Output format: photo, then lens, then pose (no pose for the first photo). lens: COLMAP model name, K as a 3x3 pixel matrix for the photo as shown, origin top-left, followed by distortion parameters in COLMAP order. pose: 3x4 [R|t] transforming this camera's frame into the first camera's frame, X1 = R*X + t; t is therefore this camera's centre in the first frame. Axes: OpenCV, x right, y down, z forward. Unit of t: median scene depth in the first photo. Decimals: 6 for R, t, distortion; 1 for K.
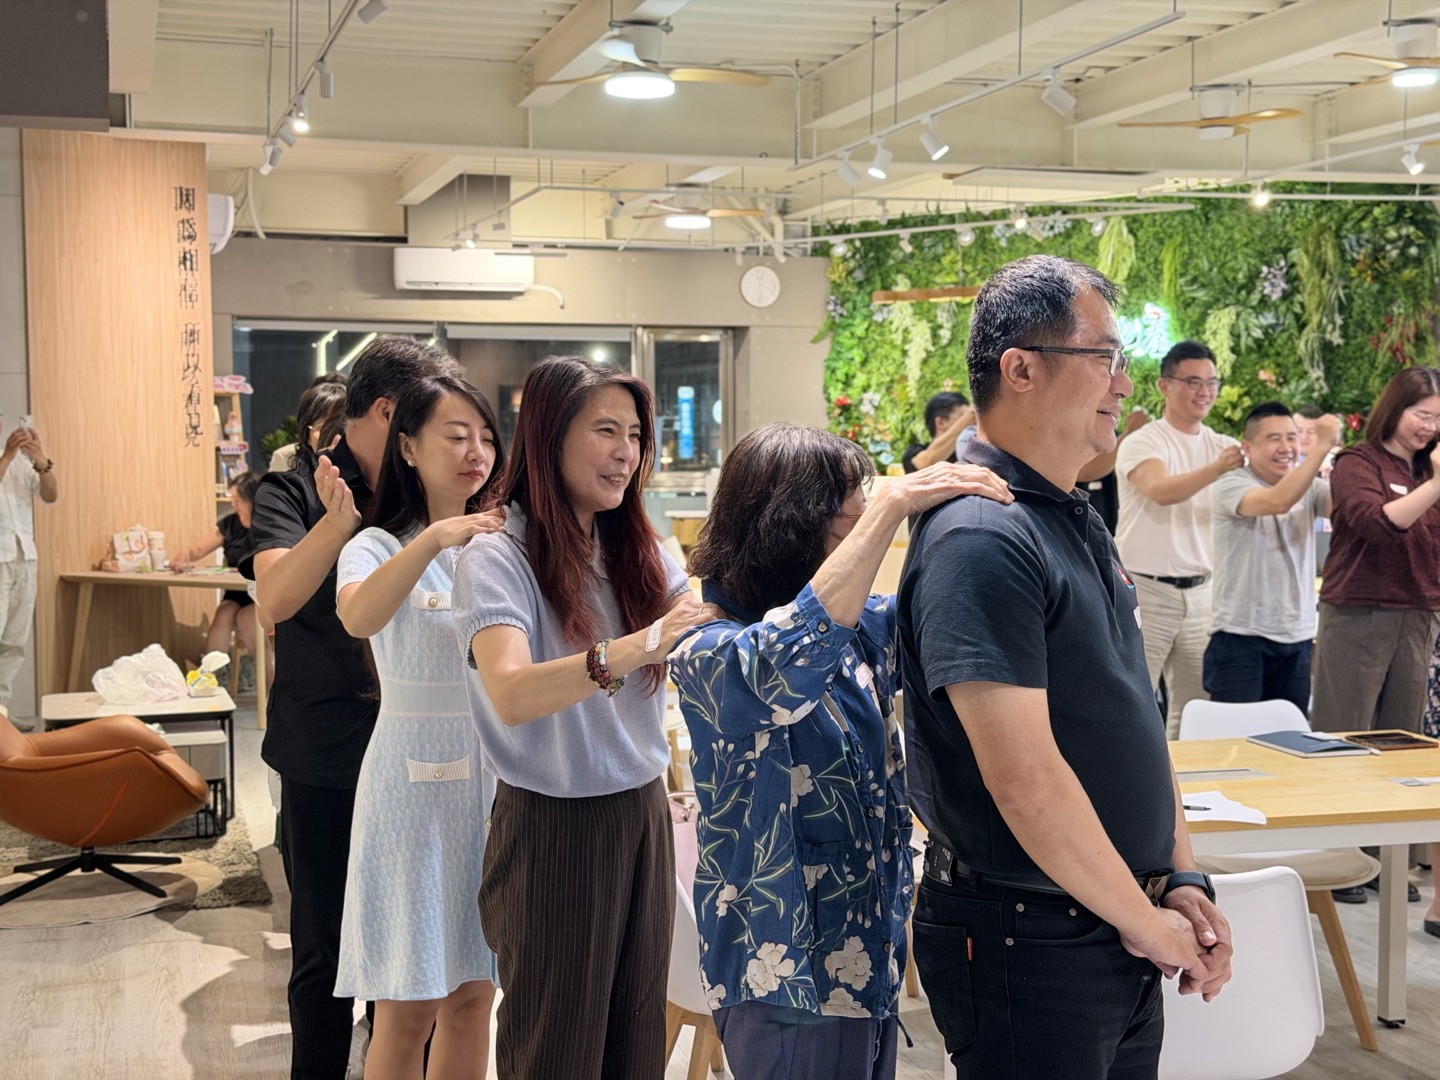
lens RADIAL K [[1959.5, 0, 716.0], [0, 1959.5, 544.7], [0, 0, 1]] dist [0.086948, 0.000000]
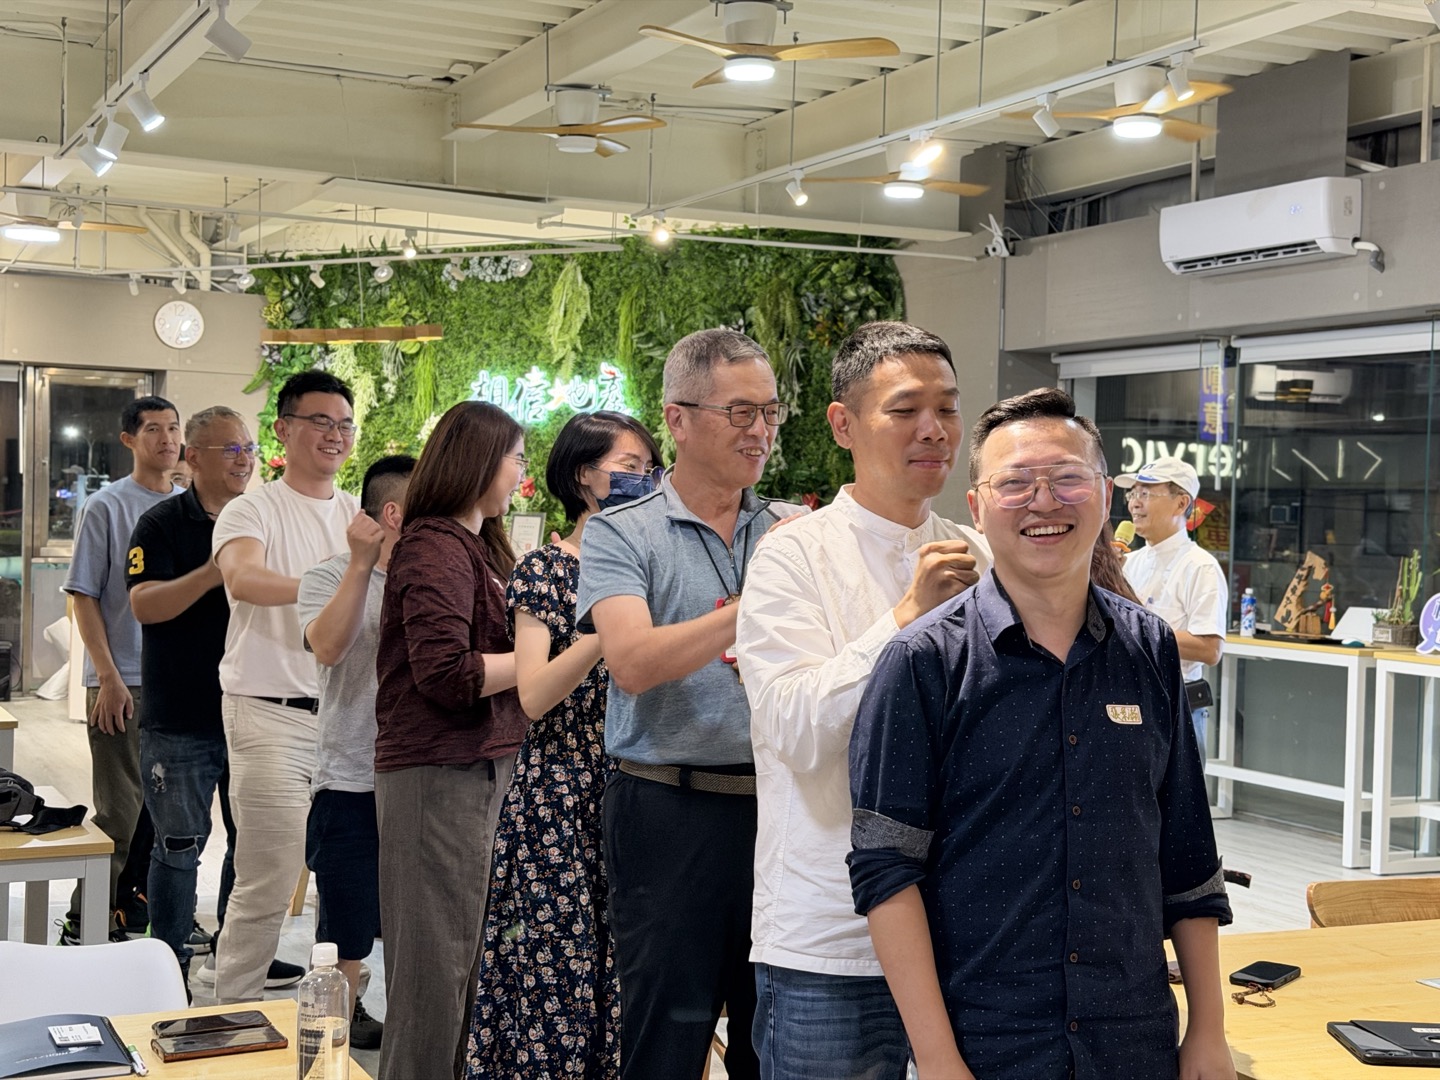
lens RADIAL K [[1959.5, 0, 717.4], [0, 1959.5, 540.5], [0, 0, 1]] dist [0.086948, 0.000000]
pose [[0.984527, 0.026371, 0.173236, 0.120427], [-0.019270, 0.998909, -0.042545, -0.006331], [-0.174168, 0.038548, 0.983961, 0.132291]]
